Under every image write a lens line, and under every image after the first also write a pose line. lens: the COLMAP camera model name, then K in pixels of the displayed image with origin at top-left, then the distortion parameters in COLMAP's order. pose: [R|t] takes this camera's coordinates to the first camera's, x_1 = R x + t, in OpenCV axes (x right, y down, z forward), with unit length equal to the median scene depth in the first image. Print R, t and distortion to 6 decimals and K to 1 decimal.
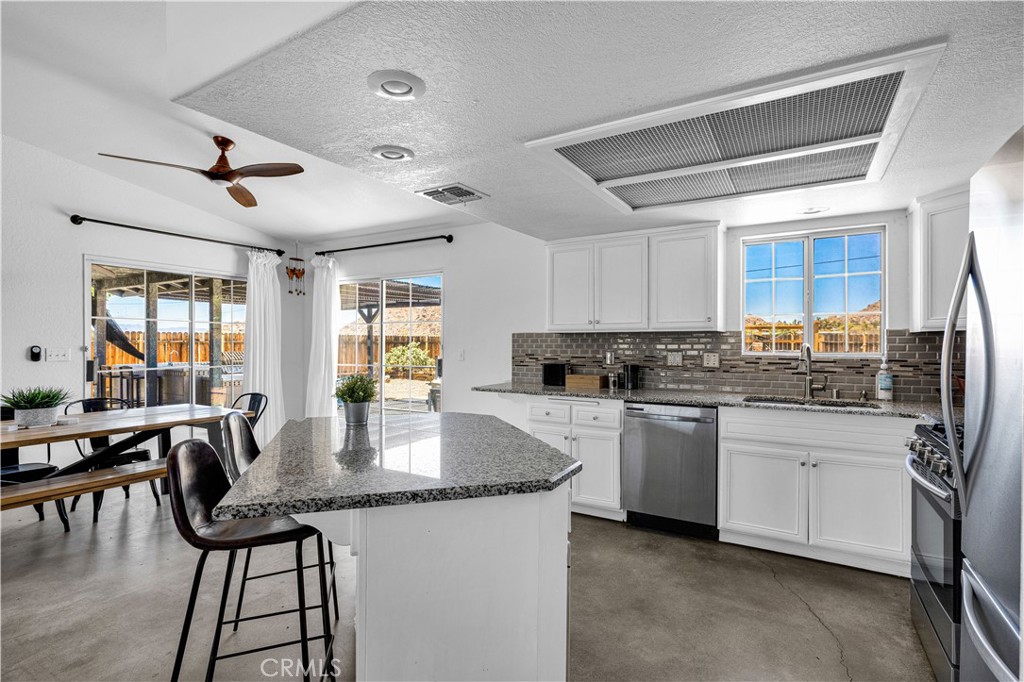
lens RADIAL K [[508.6, 0, 503.8], [0, 508.6, 331.5], [0, 0, 1]] dist [-0.000745, 0.000328]
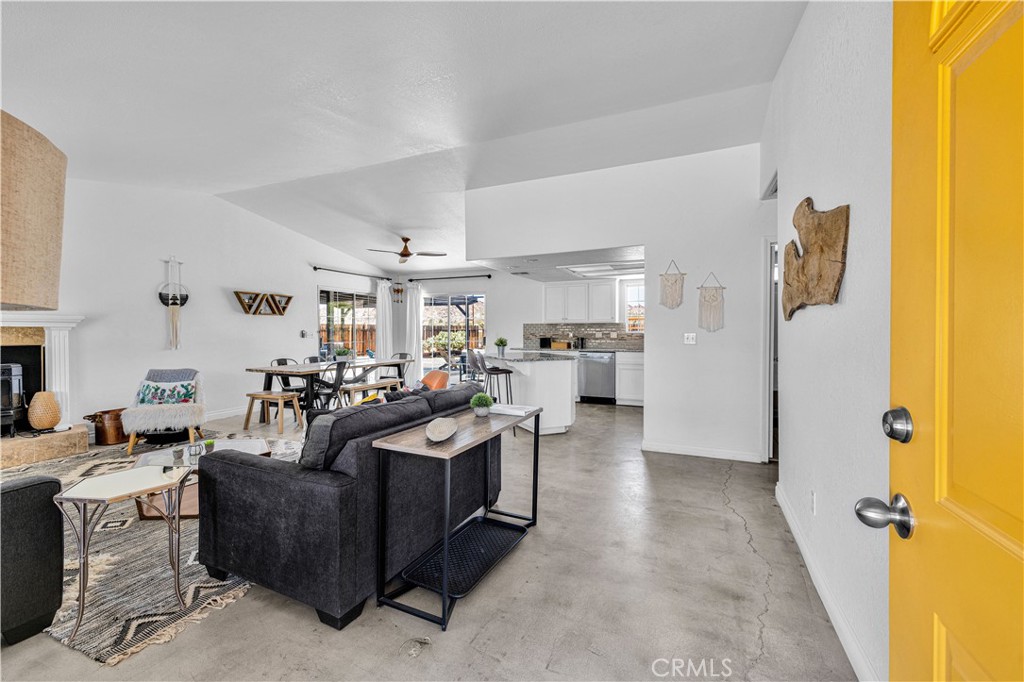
lens RADIAL K [[427.4, 0, 510.4], [0, 427.4, 336.5], [0, 0, 1]] dist [0.000420, 0.000557]
pose [[0.990701, -0.009771, 0.135706, -0.319341], [0.004397, 0.999196, 0.039840, -0.017043], [-0.135986, -0.038873, 0.989948, -0.852515]]
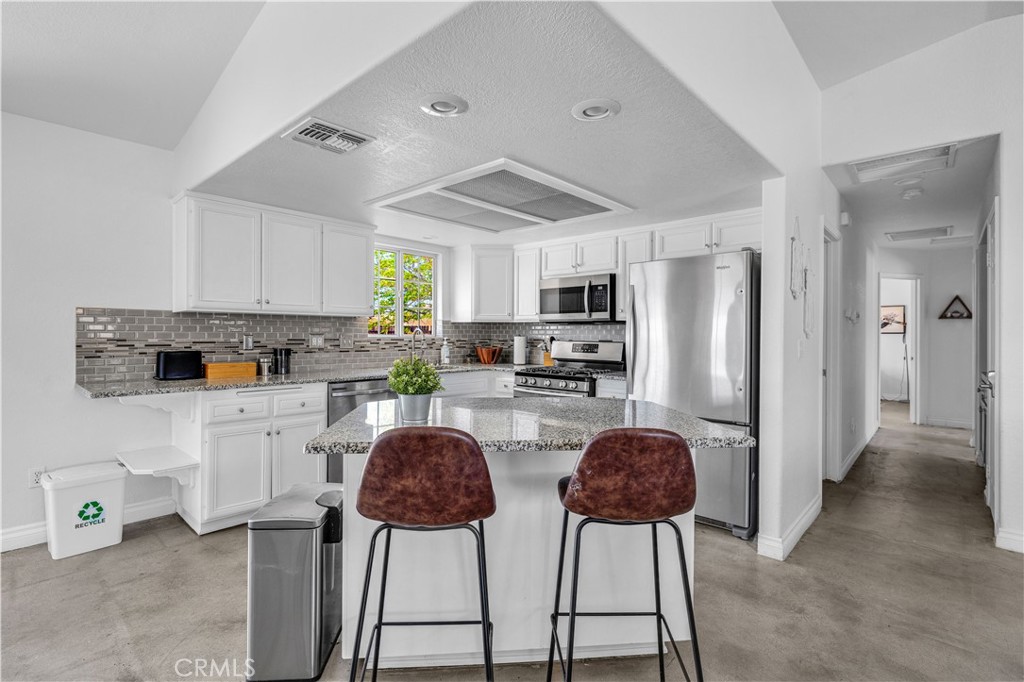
lens RADIAL K [[481.2, 0, 508.5], [0, 481.2, 335.7], [0, 0, 1]] dist [-0.003424, 0.001069]
pose [[0.184341, -0.008410, 0.982826, -0.559236], [-0.037855, 0.999161, 0.015649, 0.010836], [-0.982133, -0.040090, 0.183868, 0.413677]]
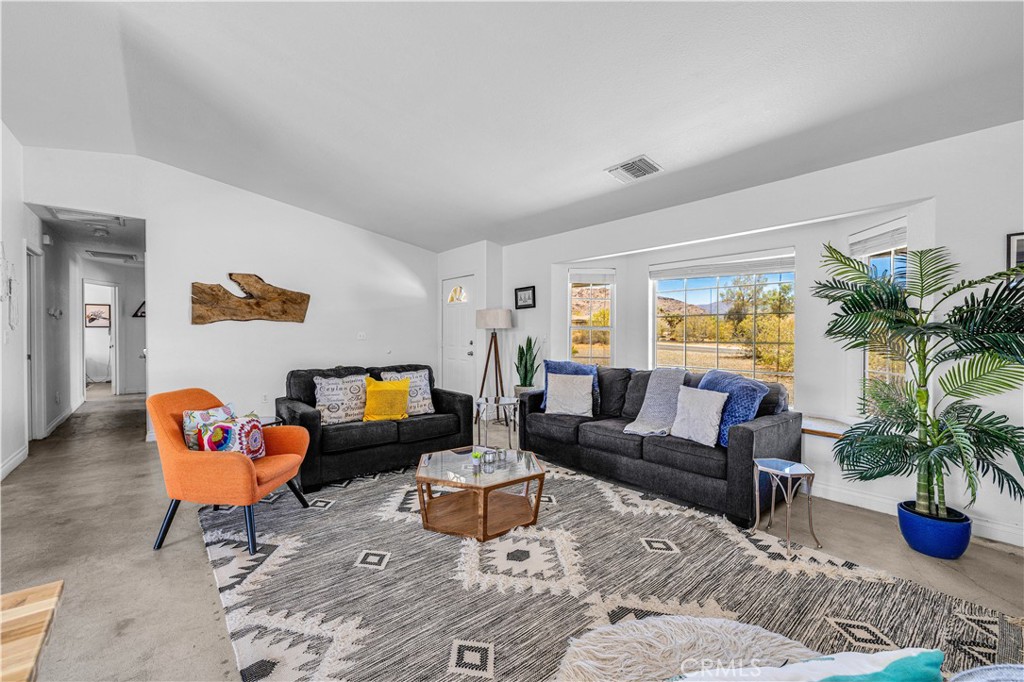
lens RADIAL K [[427.4, 0, 510.4], [0, 427.4, 336.5], [0, 0, 1]] dist [0.000420, 0.000557]
pose [[-0.945717, -0.013539, 0.324710, -1.060751], [-0.021270, 0.999568, -0.020271, 0.020190], [-0.324295, -0.026077, -0.945597, 0.621821]]
